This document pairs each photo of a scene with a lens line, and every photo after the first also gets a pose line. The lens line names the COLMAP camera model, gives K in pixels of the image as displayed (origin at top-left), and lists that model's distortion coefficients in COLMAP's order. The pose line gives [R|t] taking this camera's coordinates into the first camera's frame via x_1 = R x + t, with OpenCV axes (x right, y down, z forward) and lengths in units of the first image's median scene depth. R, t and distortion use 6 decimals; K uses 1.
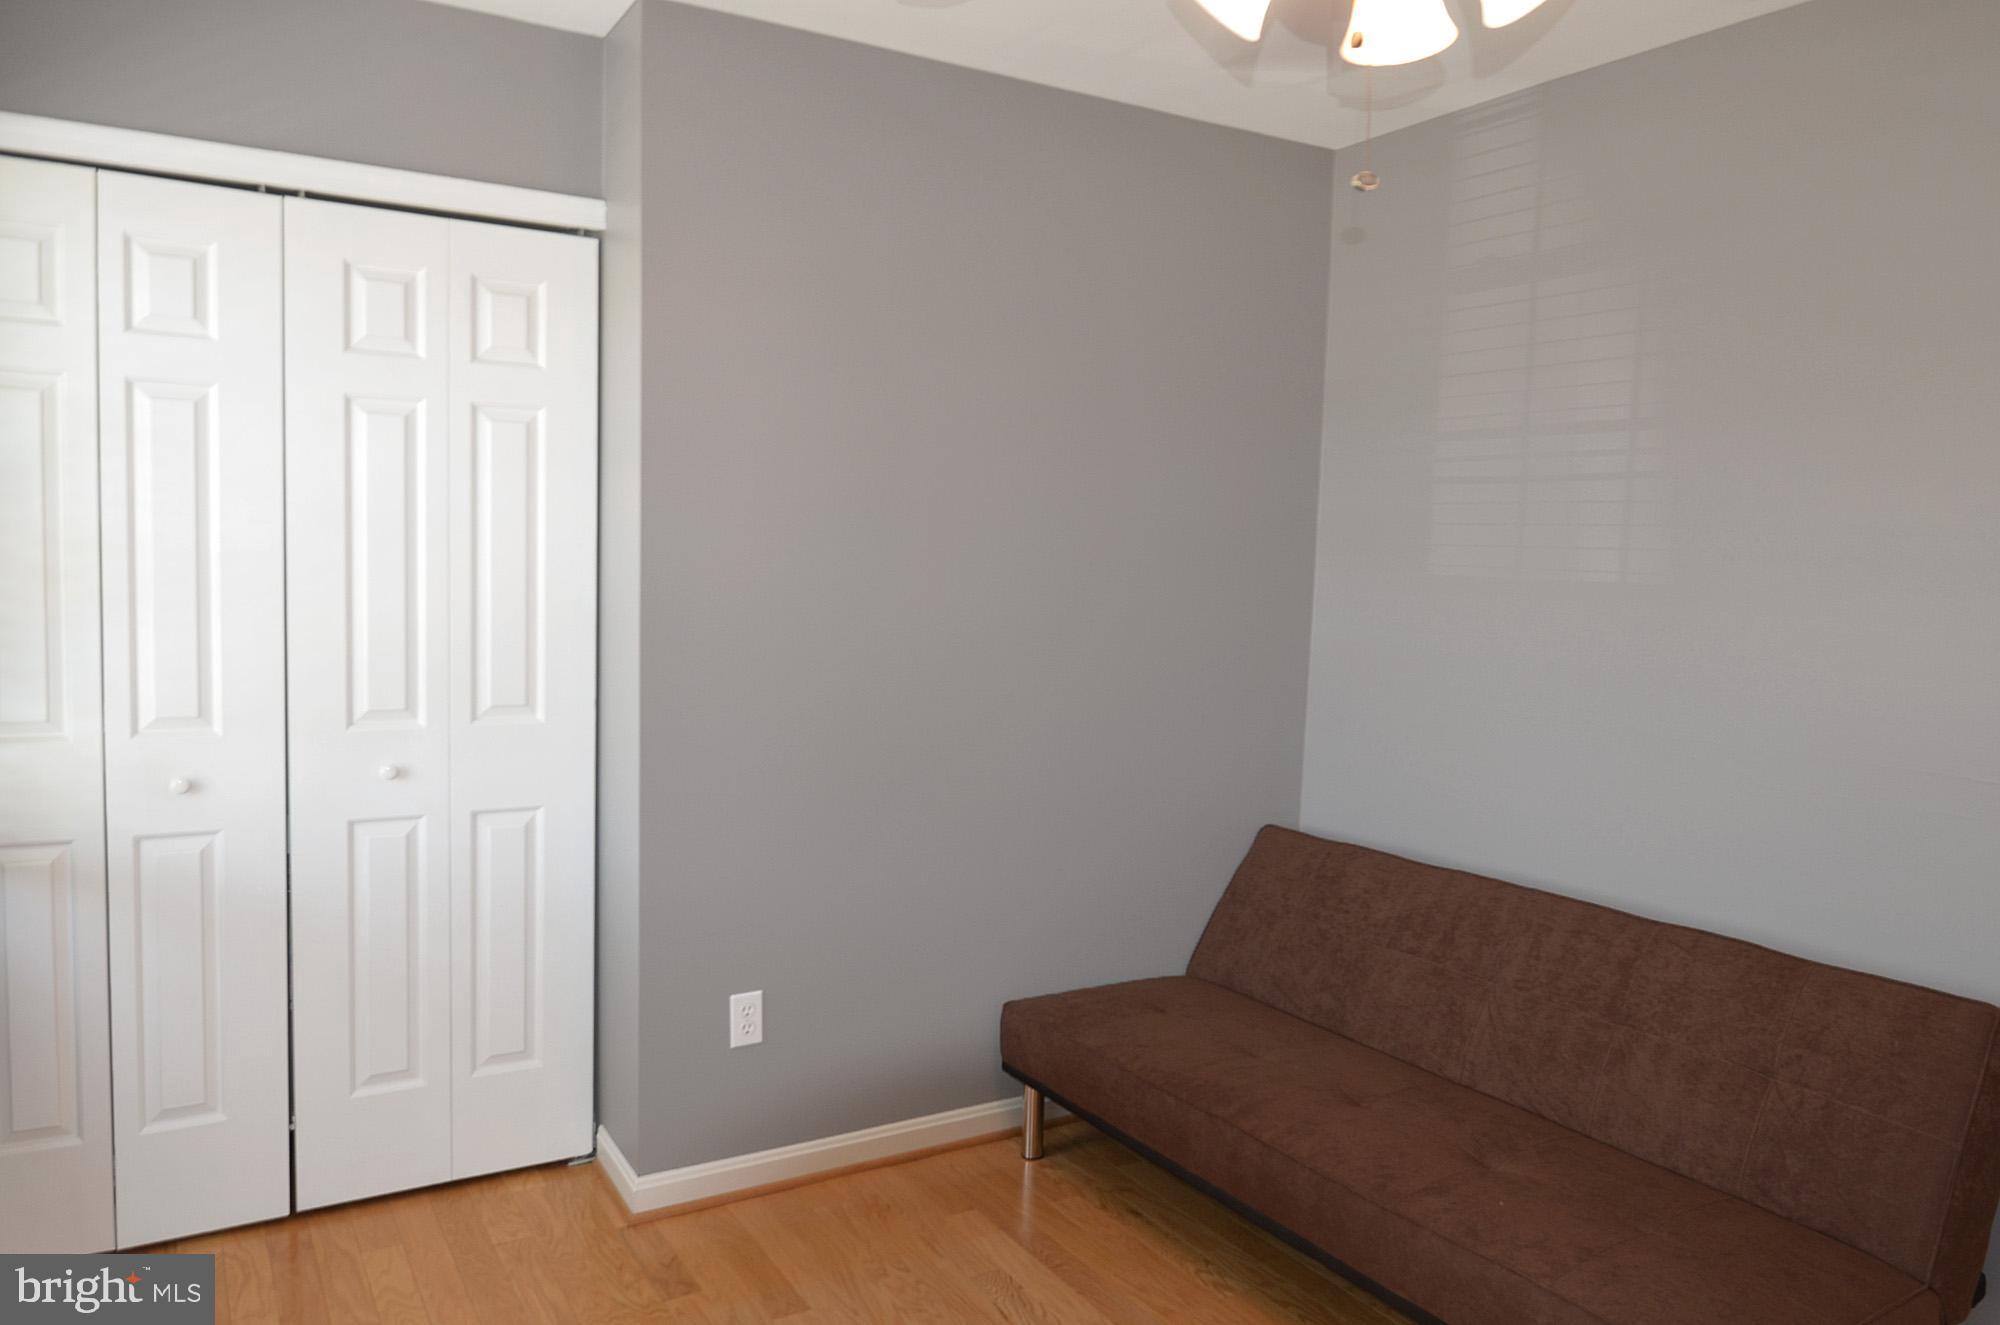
lens RADIAL K [[1415.7, 0, 1023.8], [0, 1415.7, 663.5], [0, 0, 1]] dist [0.001570, -0.026430]
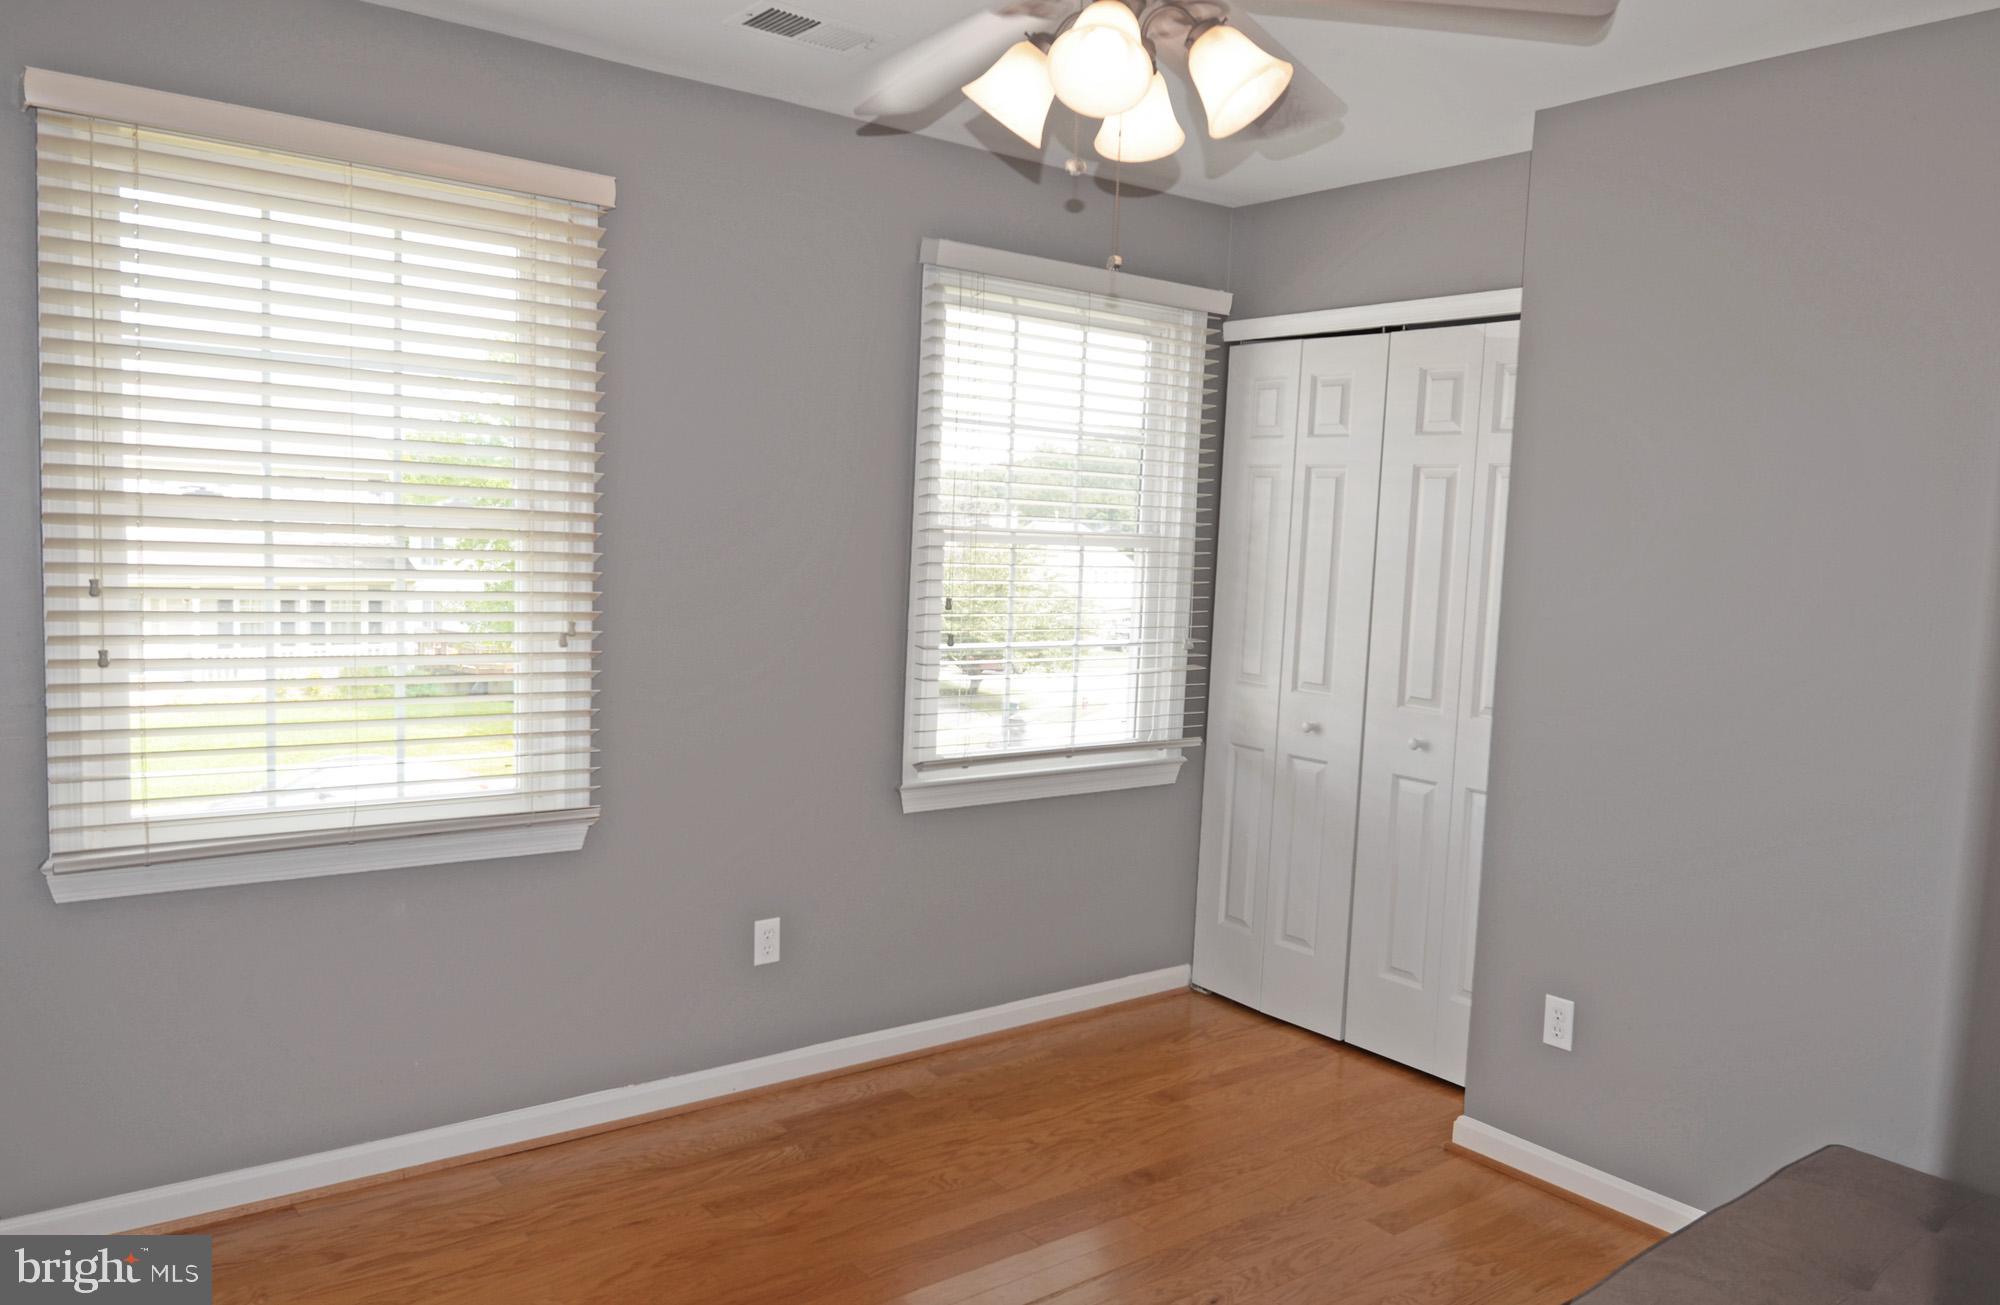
lens RADIAL K [[1448.8, 0, 1042.0], [0, 1448.8, 652.5], [0, 0, 1]] dist [0.000214, -0.005472]
pose [[0.116909, 0.058121, -0.991441, 0.920739], [-0.124088, 0.991318, 0.043481, -0.025806], [0.985360, 0.117942, 0.123106, 0.501873]]
